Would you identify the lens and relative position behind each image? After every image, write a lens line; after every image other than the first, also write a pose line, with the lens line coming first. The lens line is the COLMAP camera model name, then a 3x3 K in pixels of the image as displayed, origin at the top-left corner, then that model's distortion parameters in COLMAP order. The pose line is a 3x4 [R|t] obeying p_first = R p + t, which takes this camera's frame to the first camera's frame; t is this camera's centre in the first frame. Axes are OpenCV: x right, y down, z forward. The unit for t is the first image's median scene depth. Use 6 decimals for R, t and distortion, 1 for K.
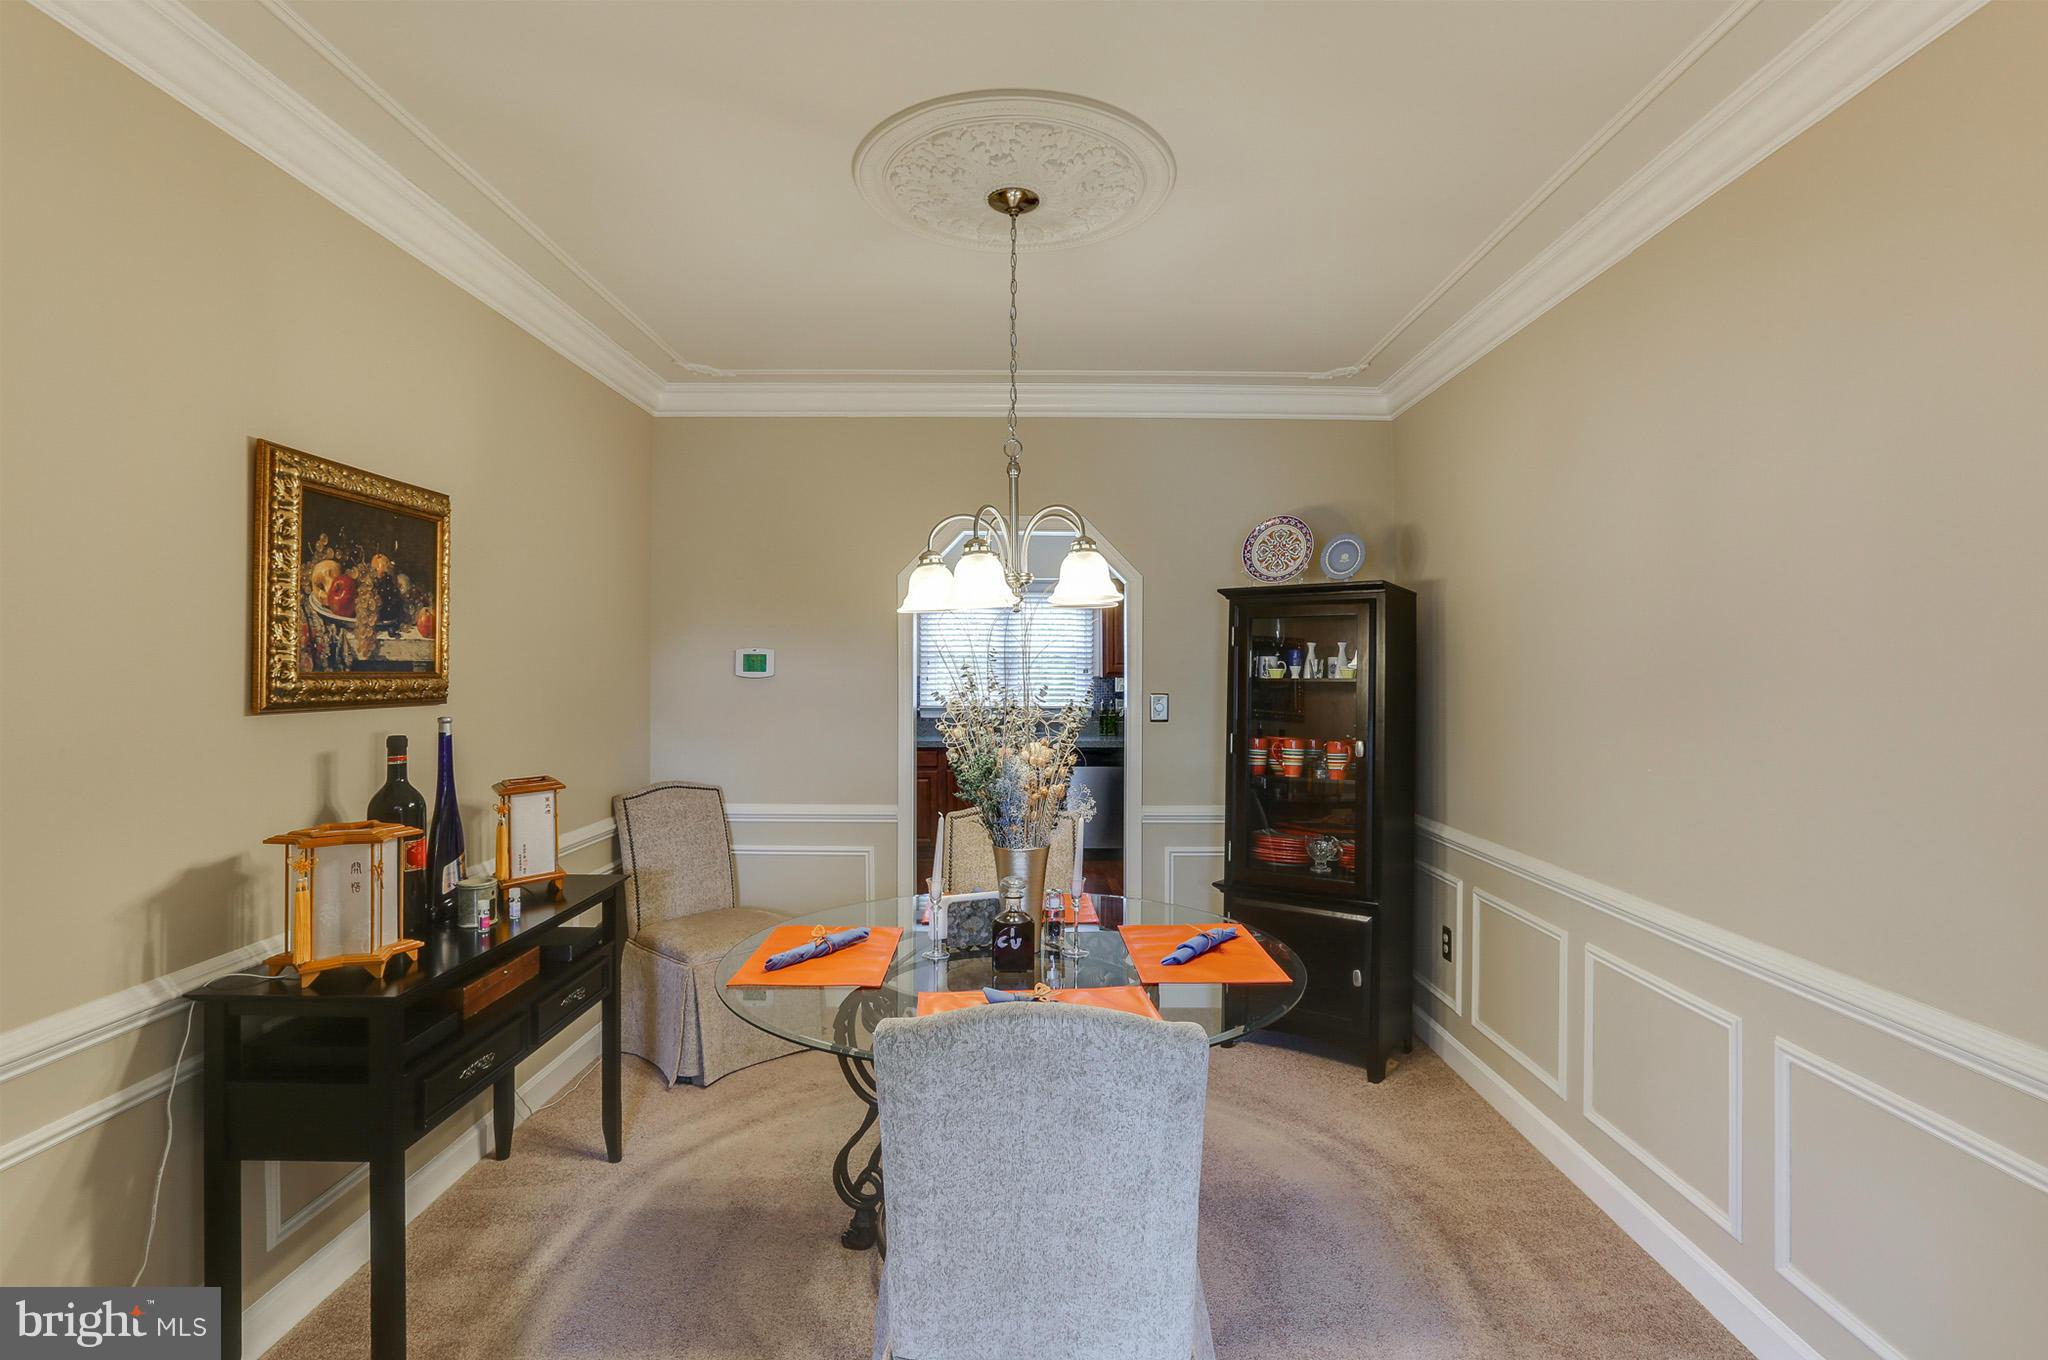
lens RADIAL K [[1009.8, 0, 1030.1], [0, 1009.8, 675.6], [0, 0, 1]] dist [-0.055452, 0.026139]
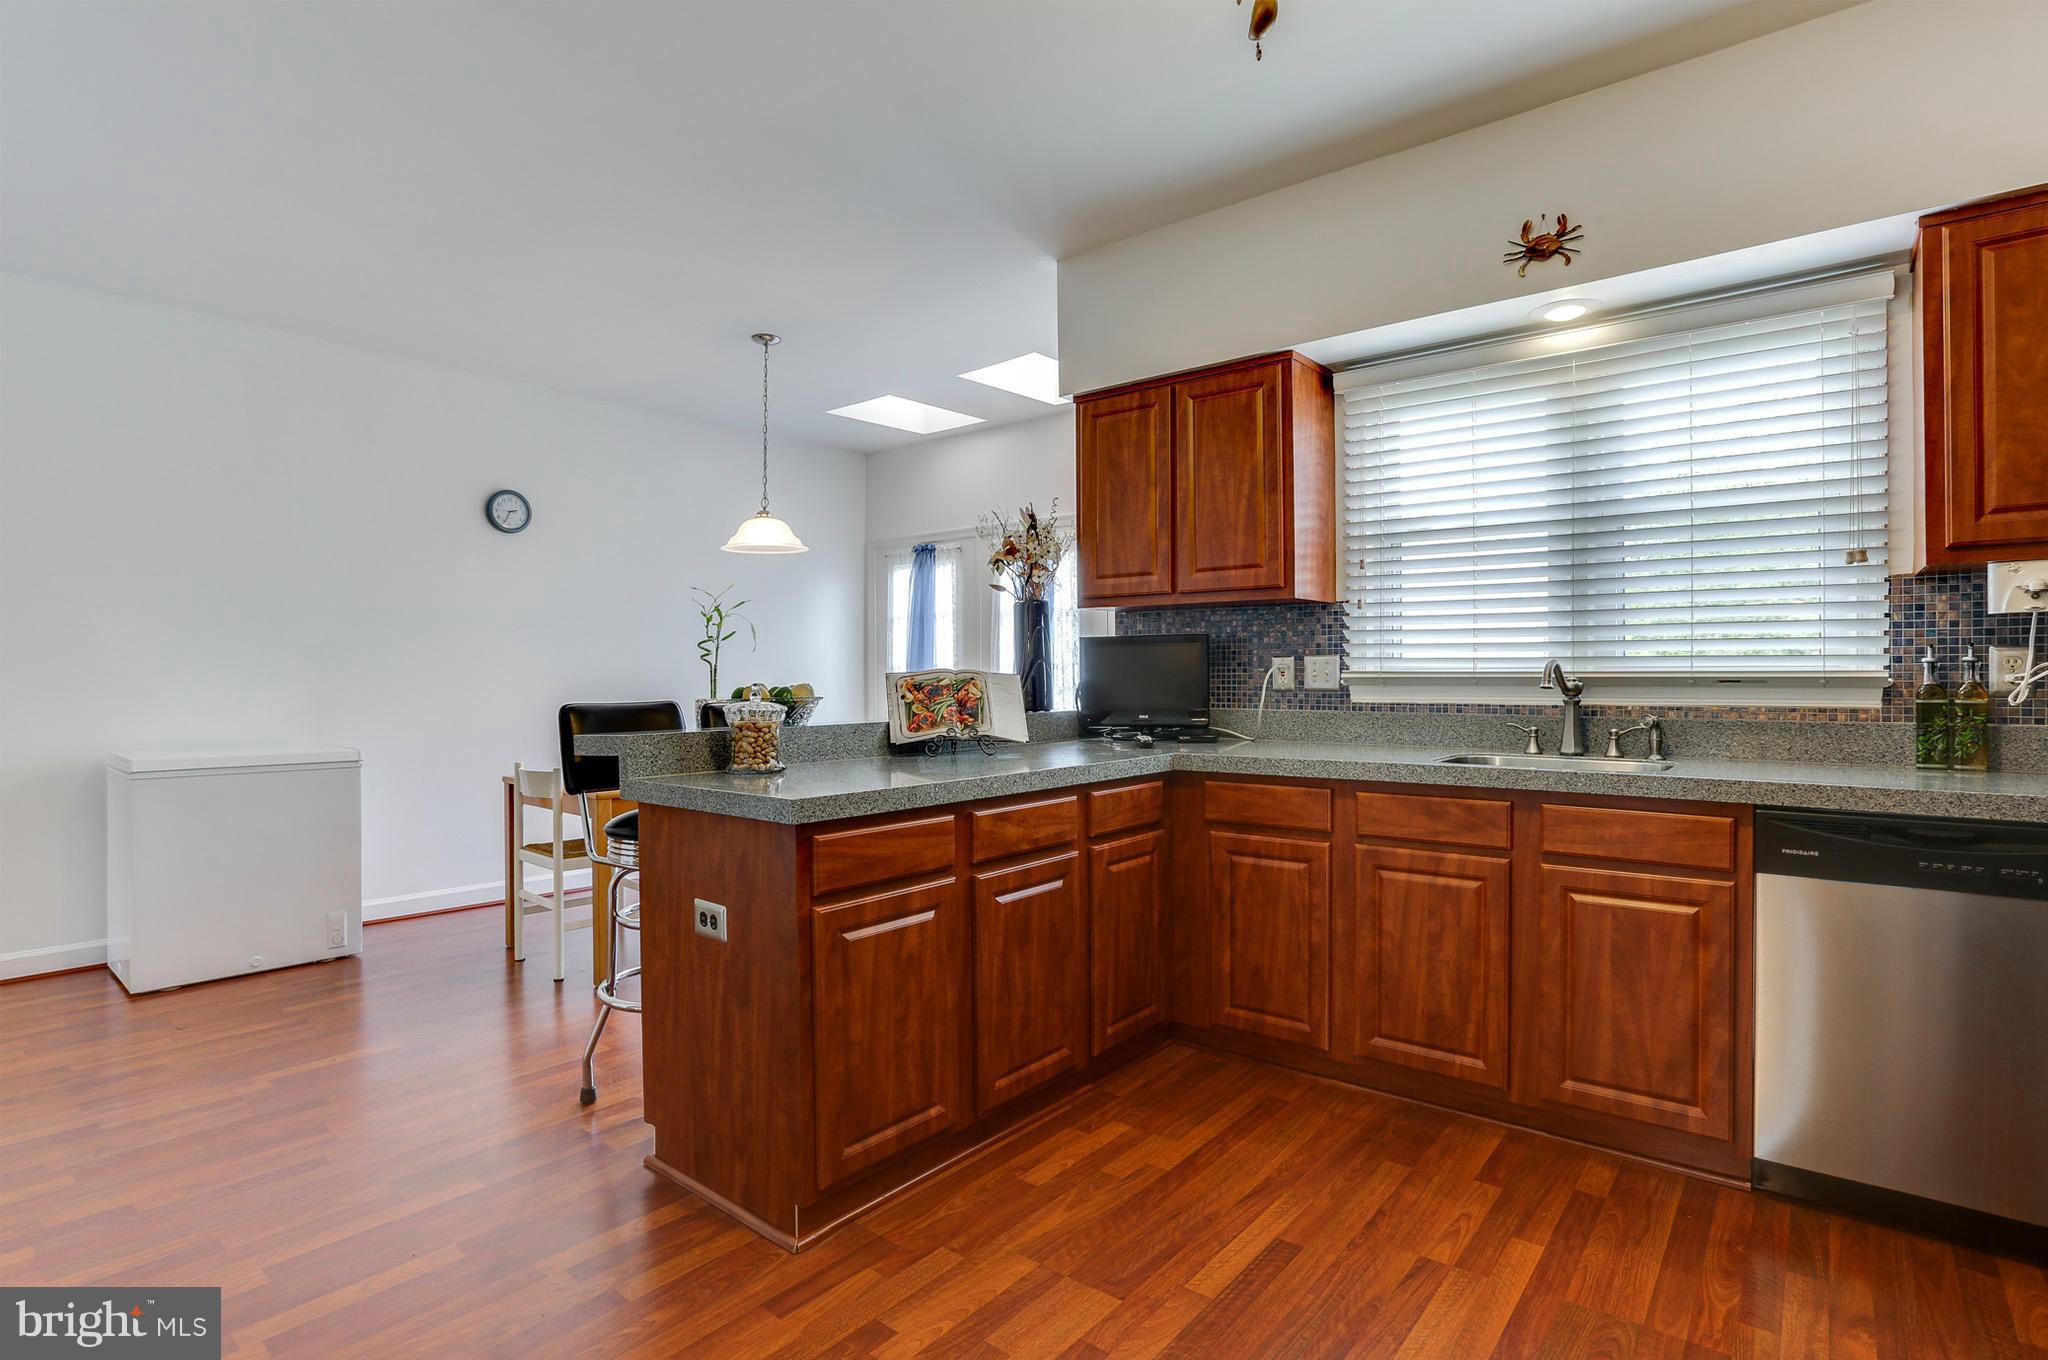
lens RADIAL K [[1001.4, 0, 1040.5], [0, 1001.4, 679.9], [0, 0, 1]] dist [-0.057386, 0.025760]
pose [[0.772790, 0.000378, -0.634661, 0.050523], [0.003271, 0.999984, 0.004579, 0.030856], [0.634653, -0.005614, 0.772777, 0.604378]]
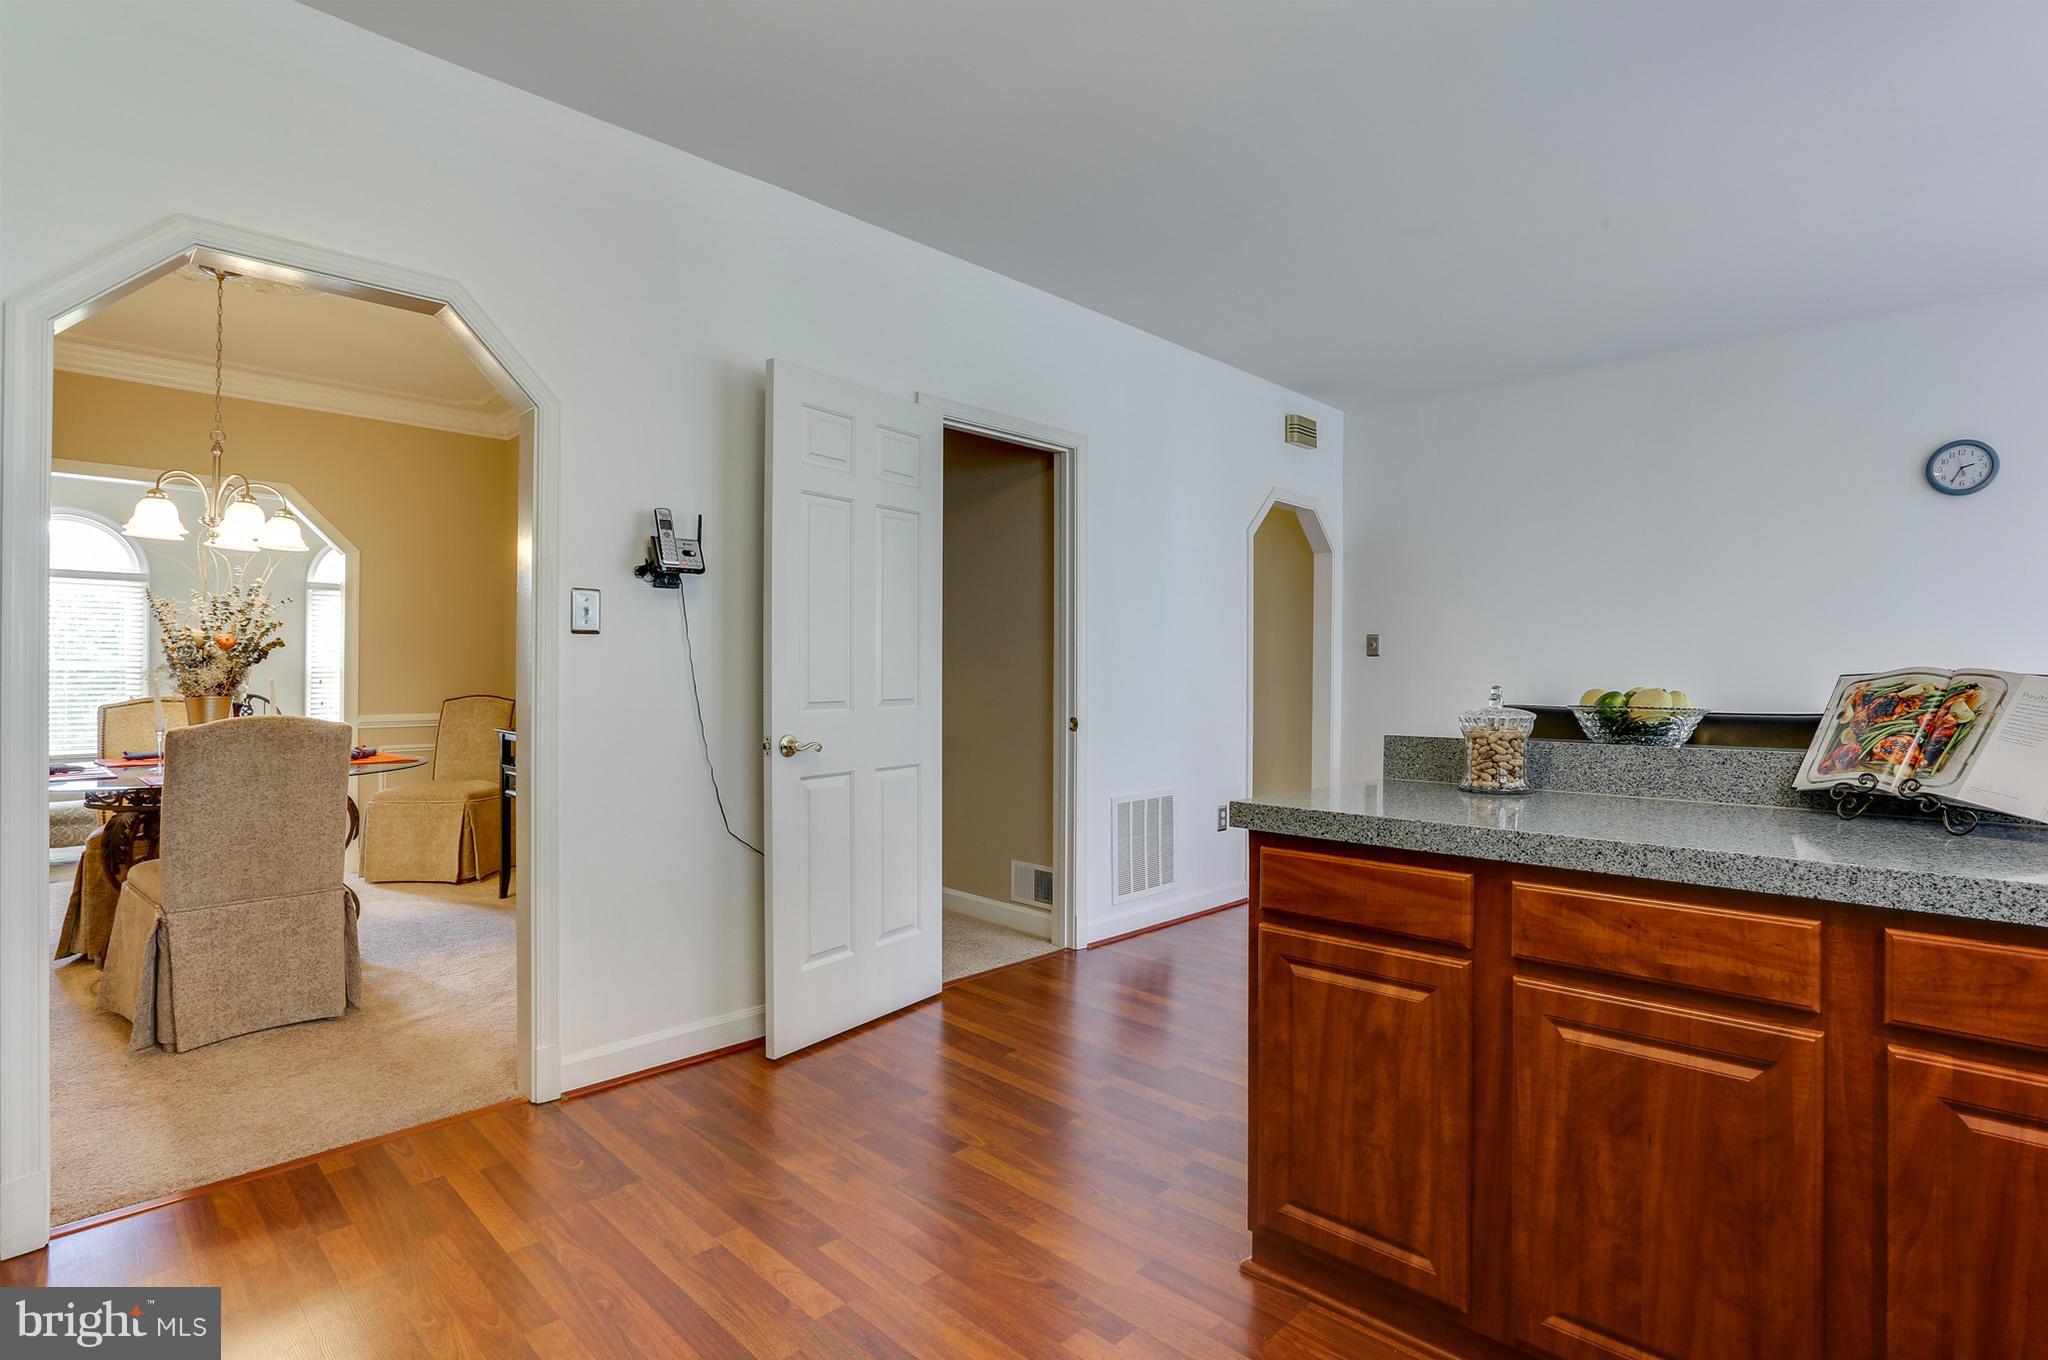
lens RADIAL K [[1001.4, 0, 1040.5], [0, 1001.4, 679.9], [0, 0, 1]] dist [-0.057386, 0.025760]
pose [[-0.696170, -0.000695, -0.717877, 0.052966], [-0.005474, 0.999976, 0.004340, 0.031072], [0.717857, 0.006951, -0.696156, 0.885543]]
